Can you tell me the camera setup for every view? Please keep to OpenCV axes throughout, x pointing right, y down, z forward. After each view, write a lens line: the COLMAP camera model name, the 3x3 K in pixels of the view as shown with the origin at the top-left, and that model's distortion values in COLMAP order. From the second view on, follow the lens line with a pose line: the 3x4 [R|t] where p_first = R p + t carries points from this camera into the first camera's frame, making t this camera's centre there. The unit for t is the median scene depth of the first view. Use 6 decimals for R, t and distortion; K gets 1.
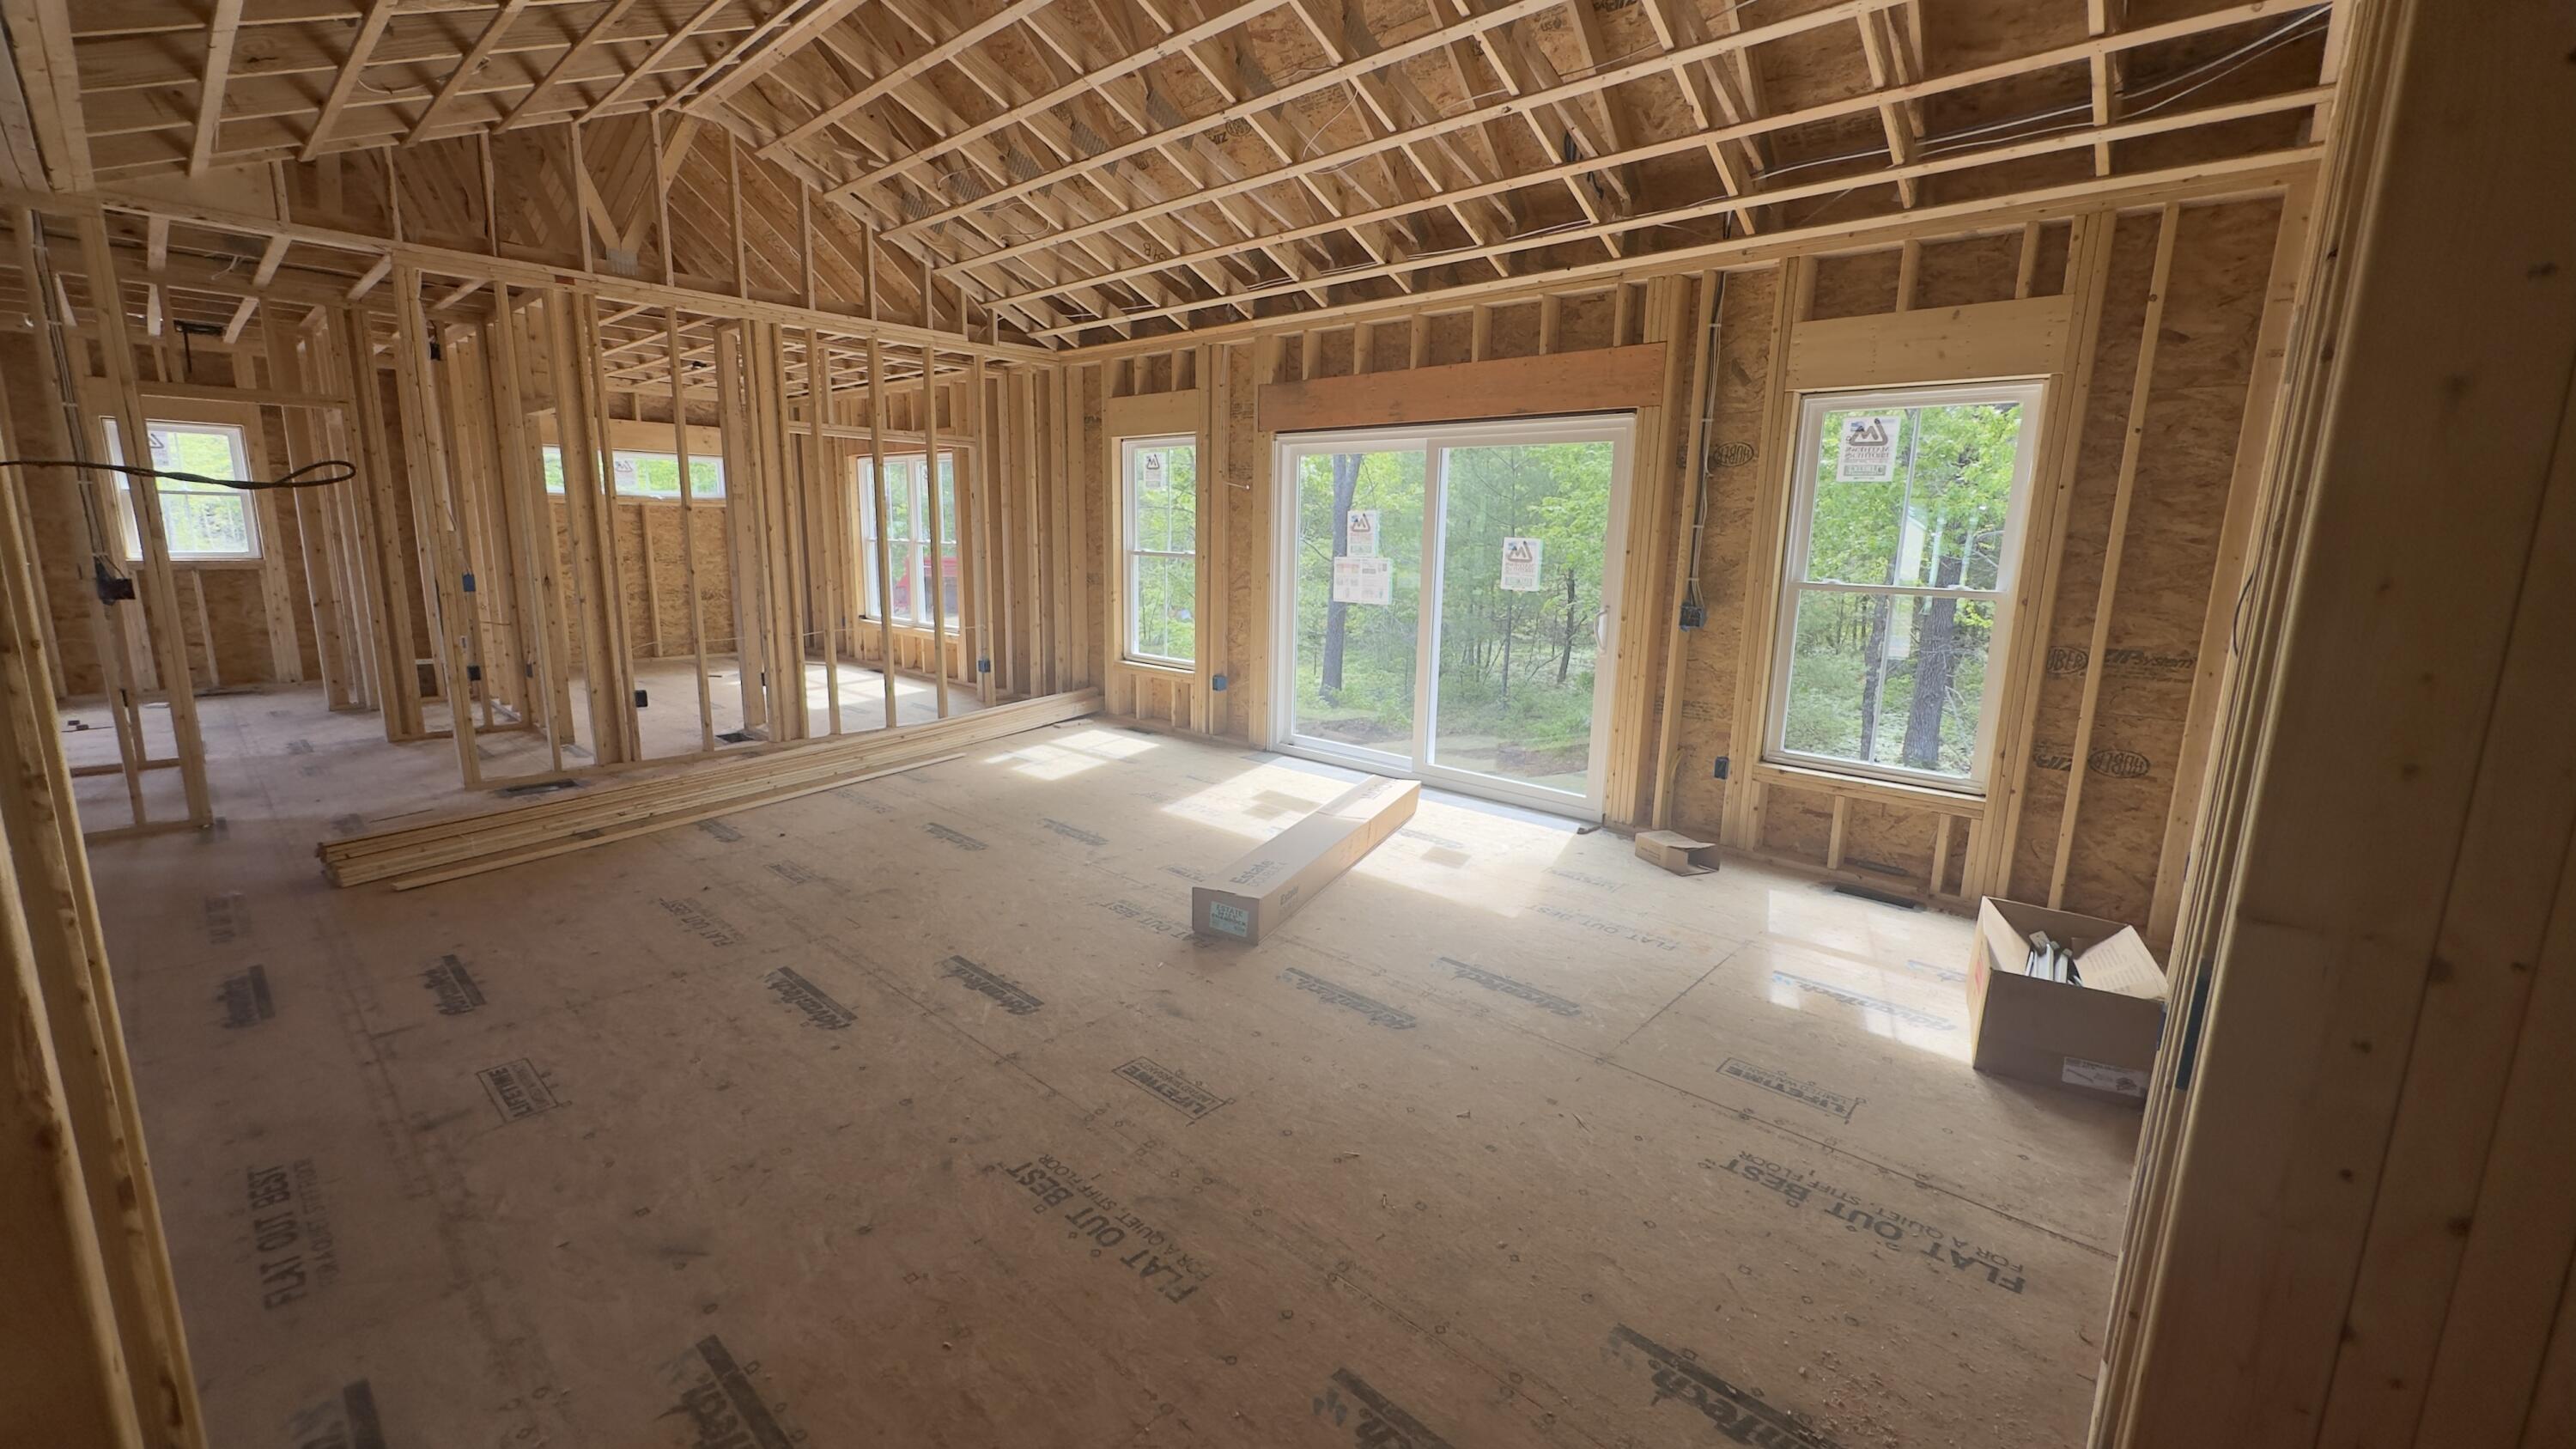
lens RADIAL K [[1036.7, 0, 1283.1], [0, 1036.7, 736.5], [0, 0, 1]] dist [-0.000588, 0.000516]
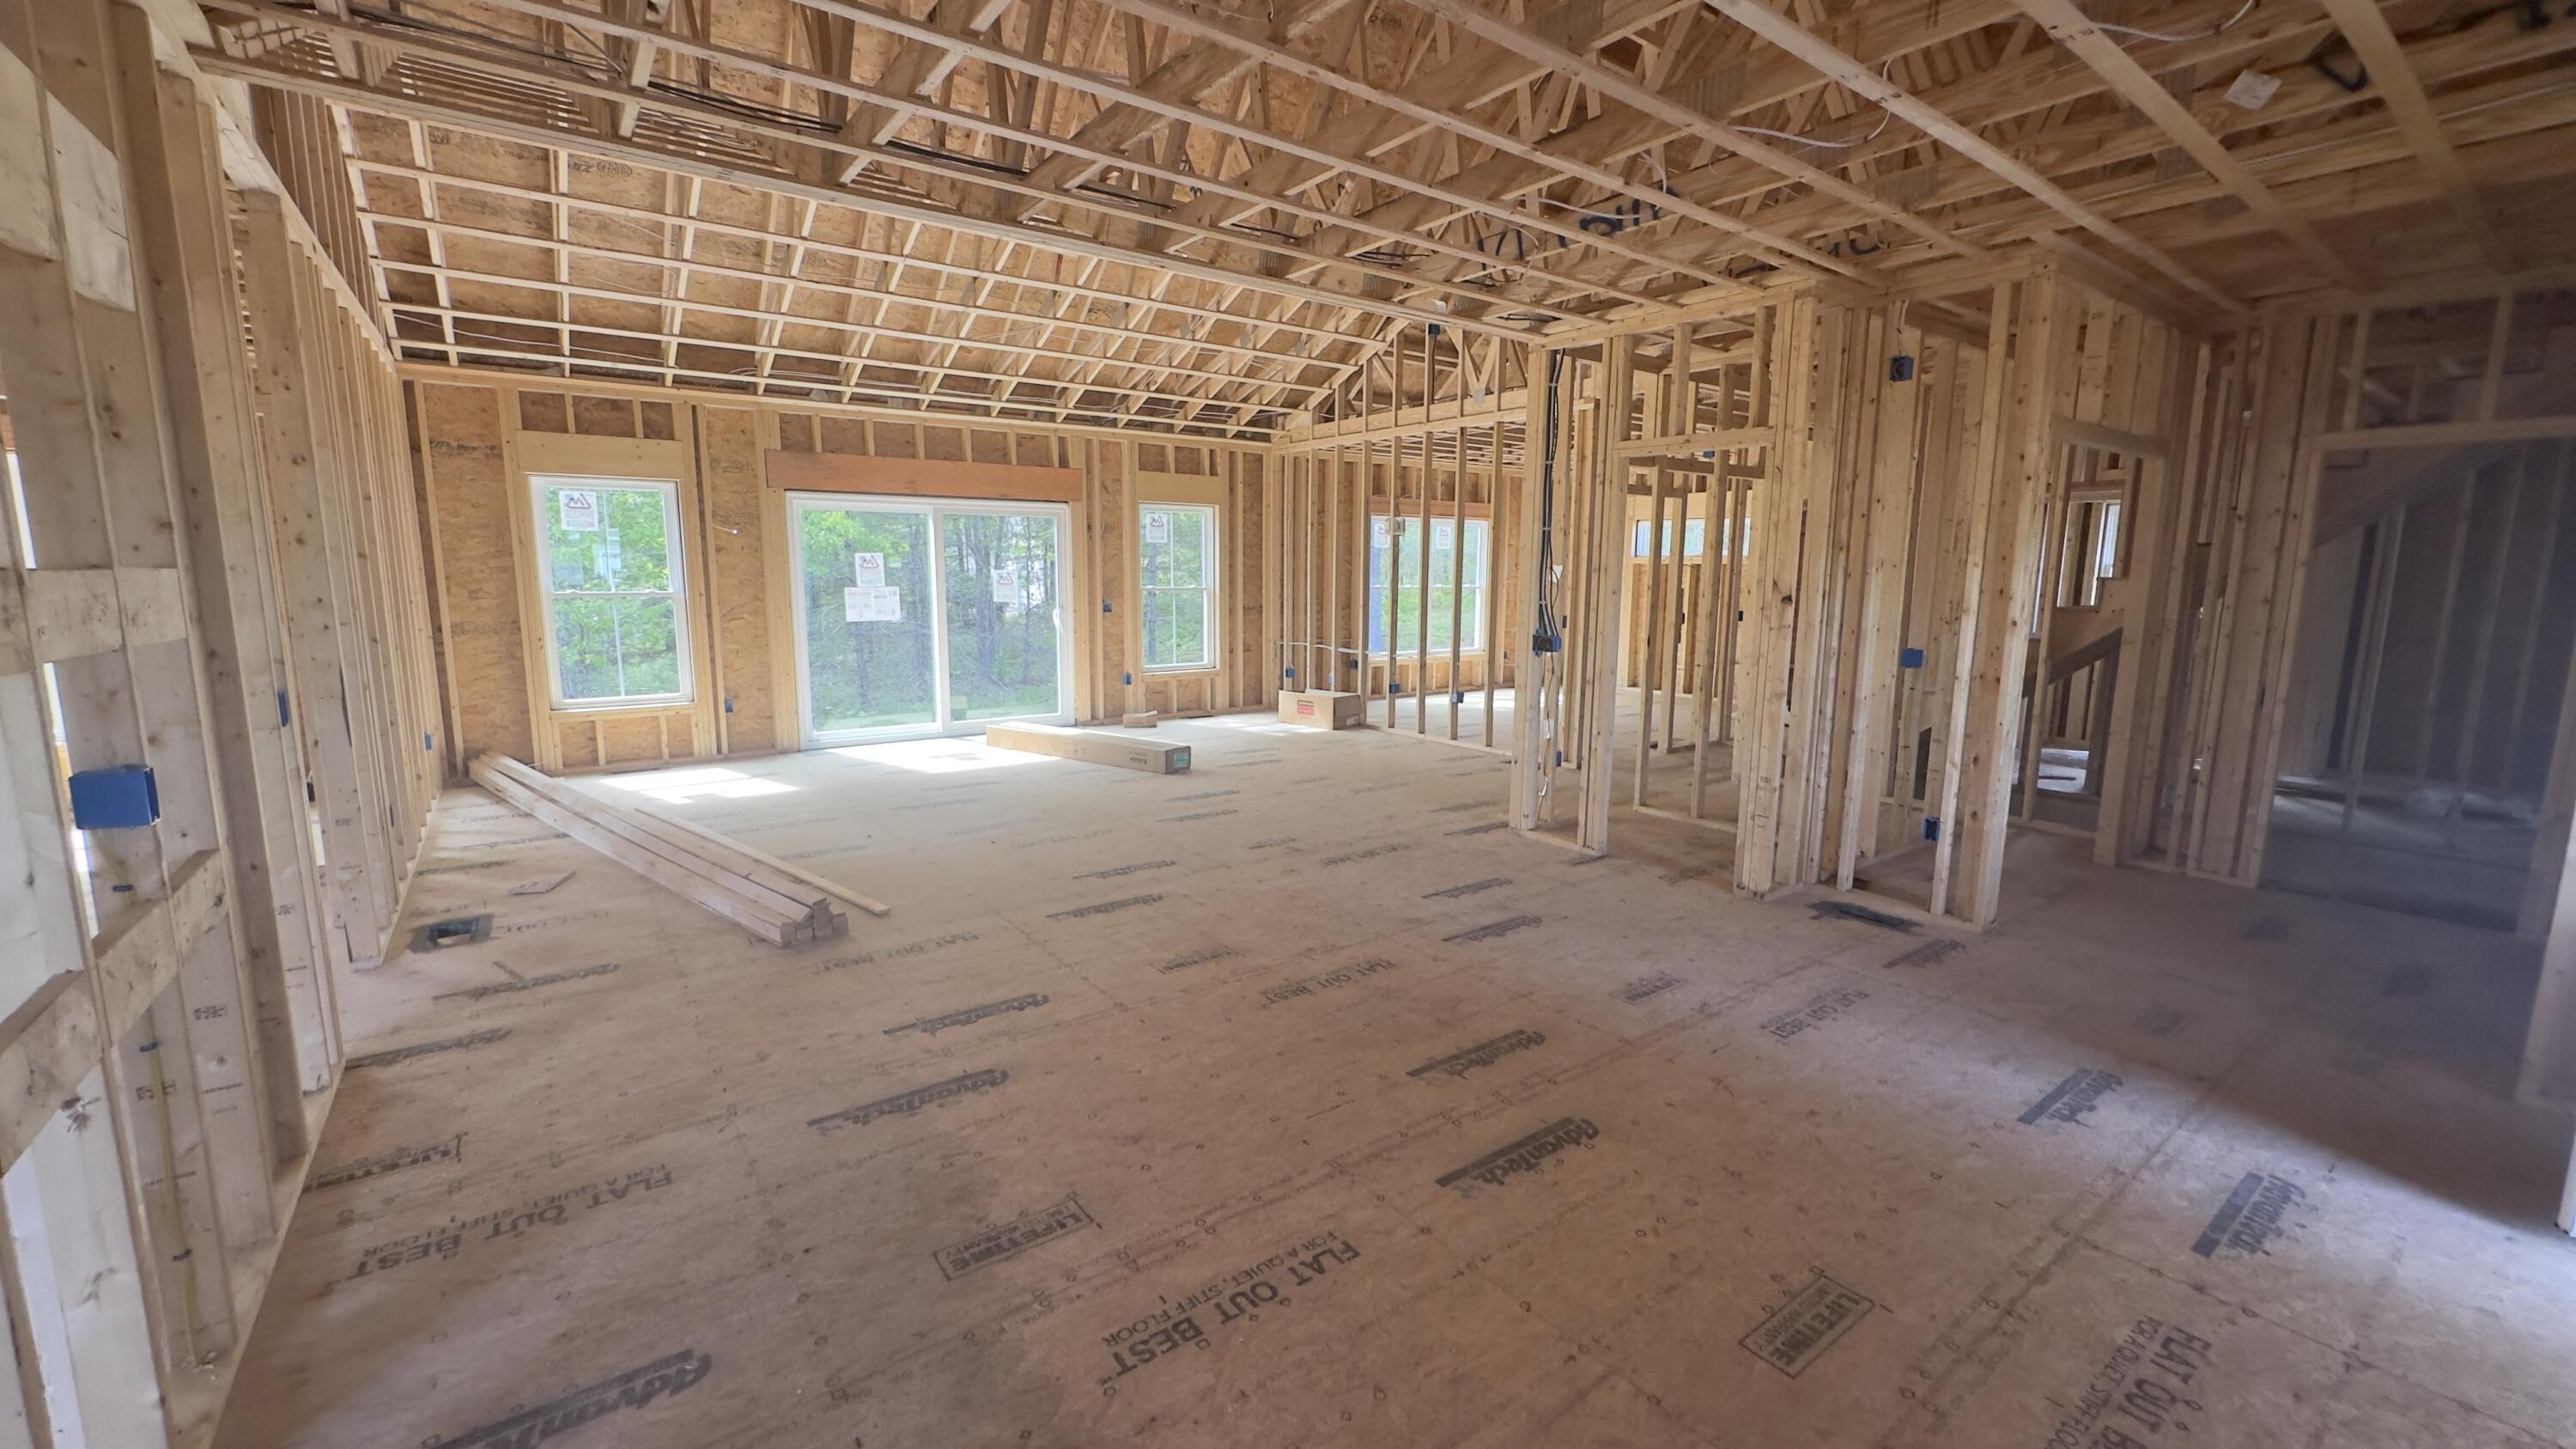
lens RADIAL K [[1036.7, 0, 1284.5], [0, 1036.7, 719.2], [0, 0, 1]] dist [-0.000588, 0.000516]
pose [[0.202800, -0.162827, 0.965588, -1.799525], [0.187880, 0.974228, 0.124824, -0.109410], [-0.961027, 0.156100, 0.228166, 0.302114]]
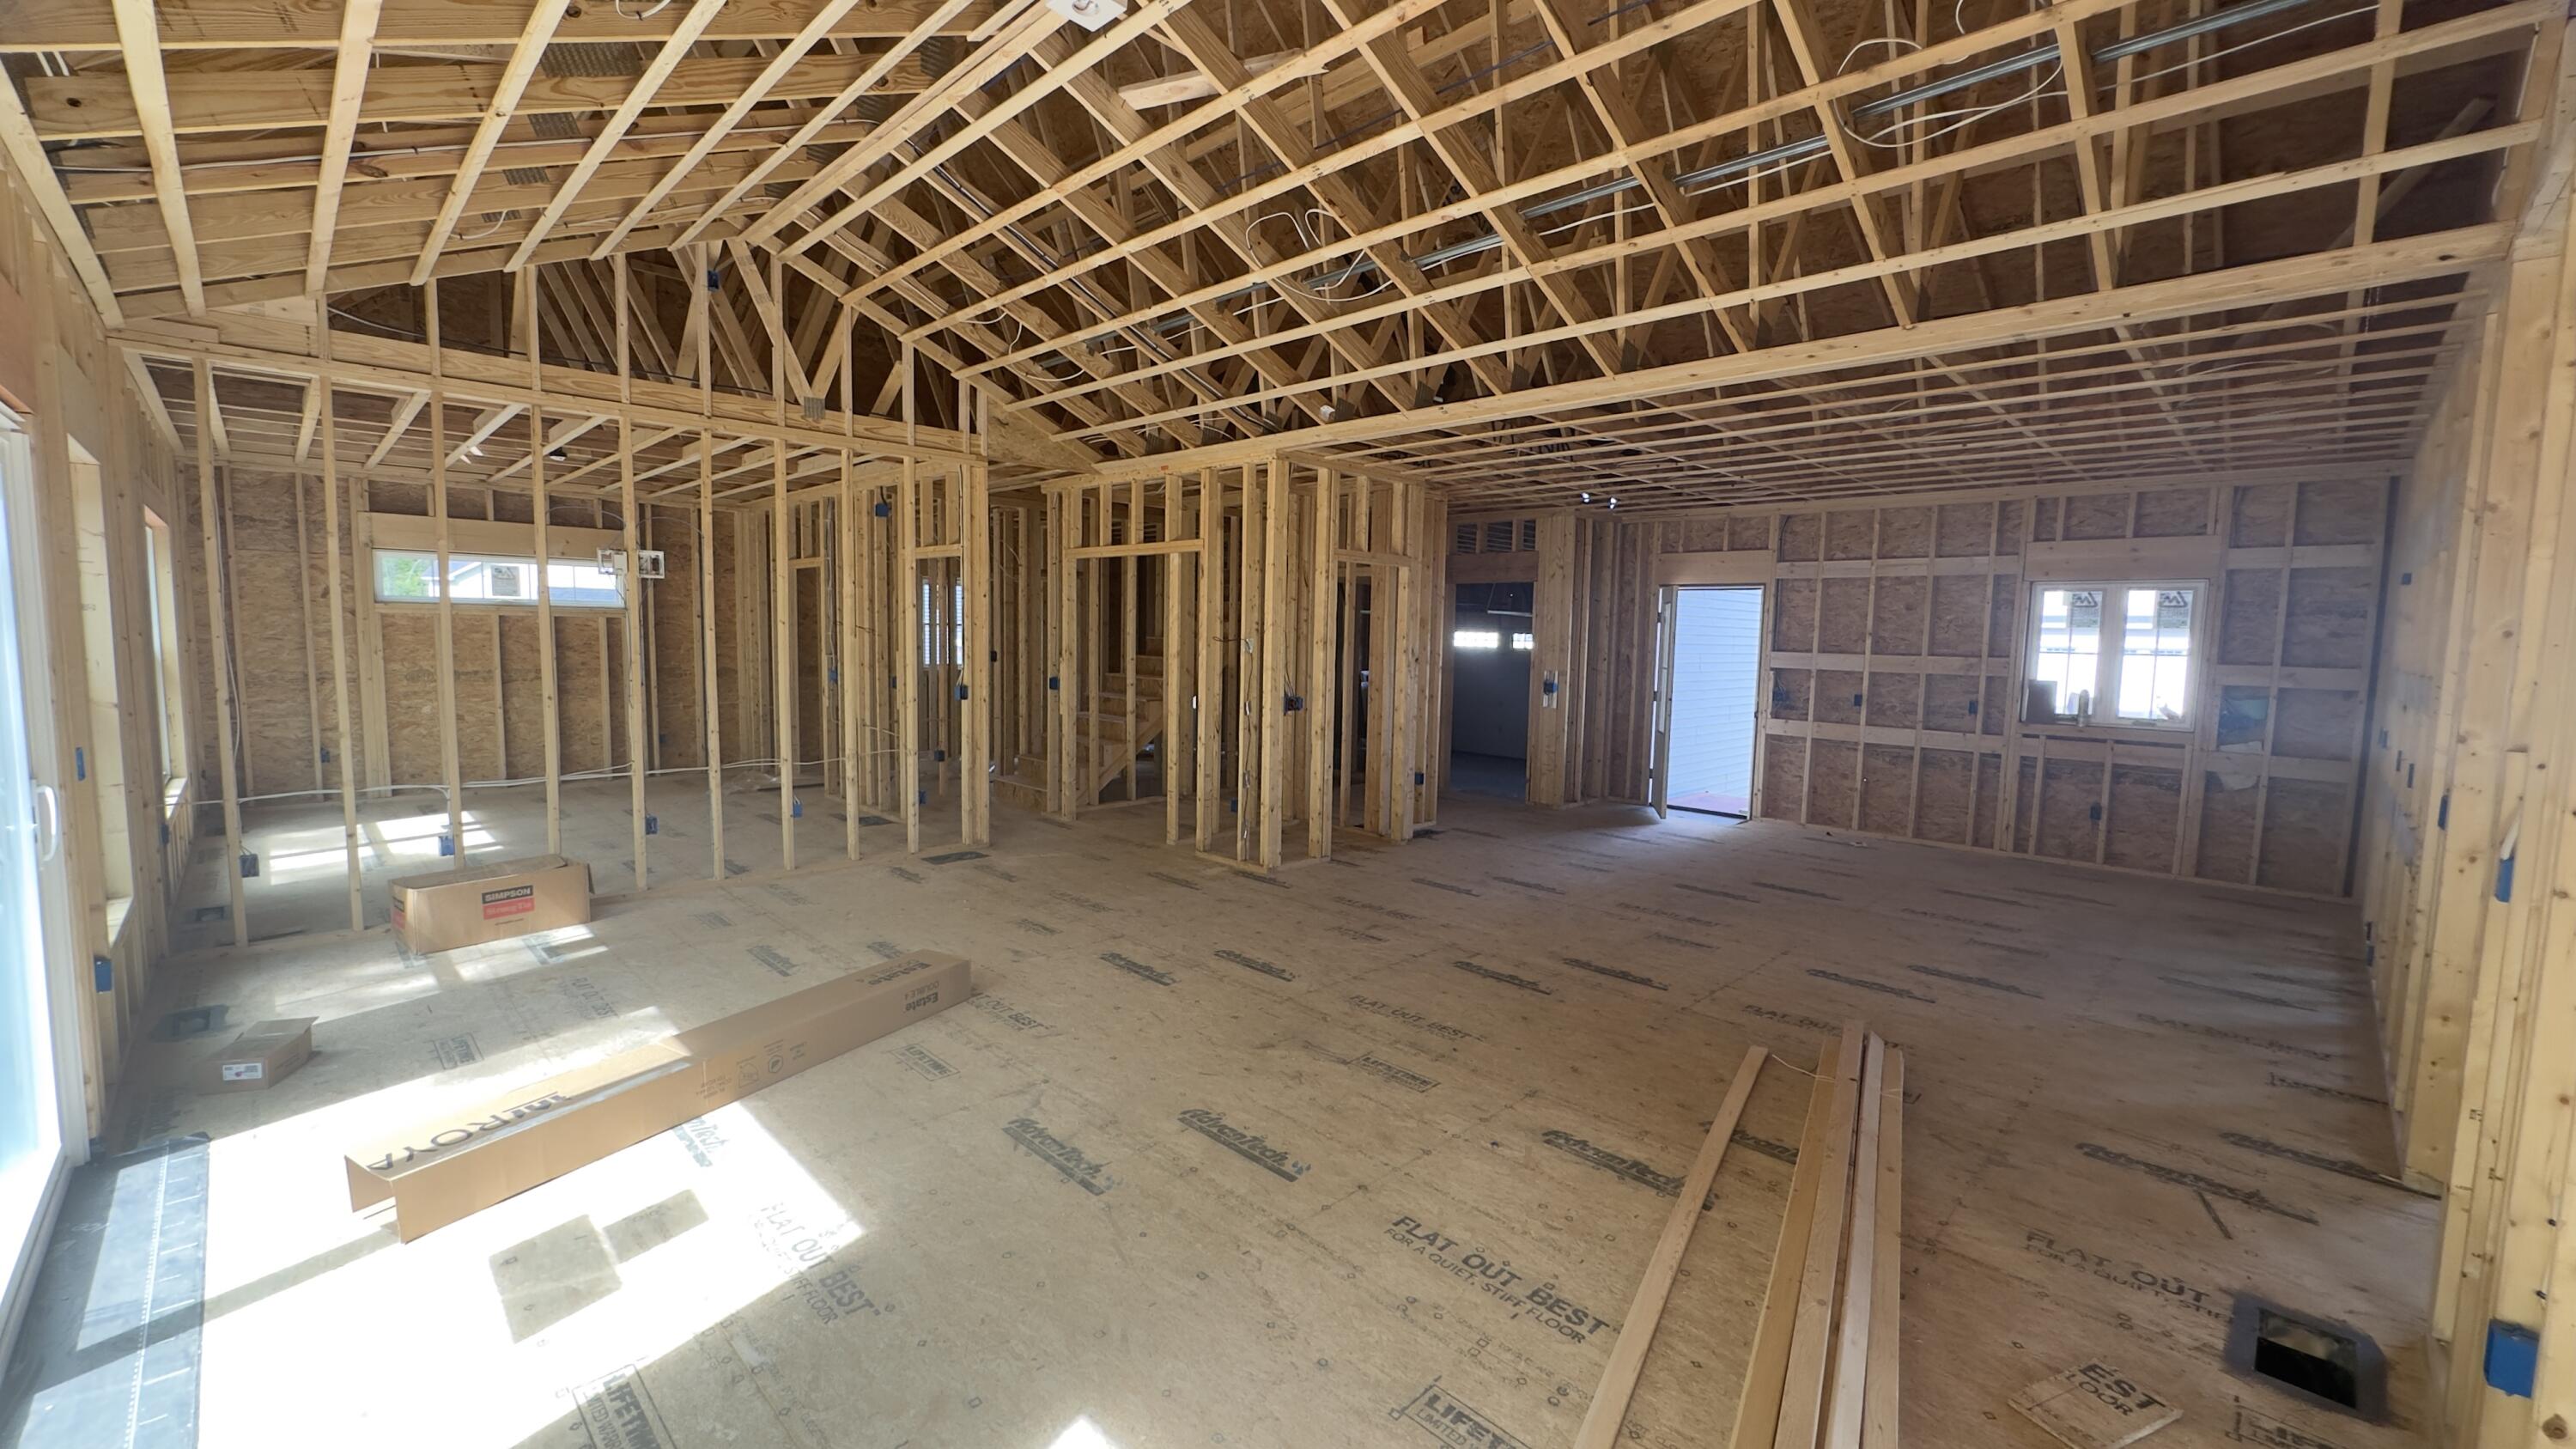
lens RADIAL K [[1036.7, 0, 1288.2], [0, 1036.7, 719.9], [0, 0, 1]] dist [-0.000588, 0.000516]
pose [[-0.998311, -0.044031, 0.037905, -0.436487], [-0.031486, 0.958327, 0.283931, -0.413959], [-0.048827, 0.282258, -0.958095, 1.860465]]
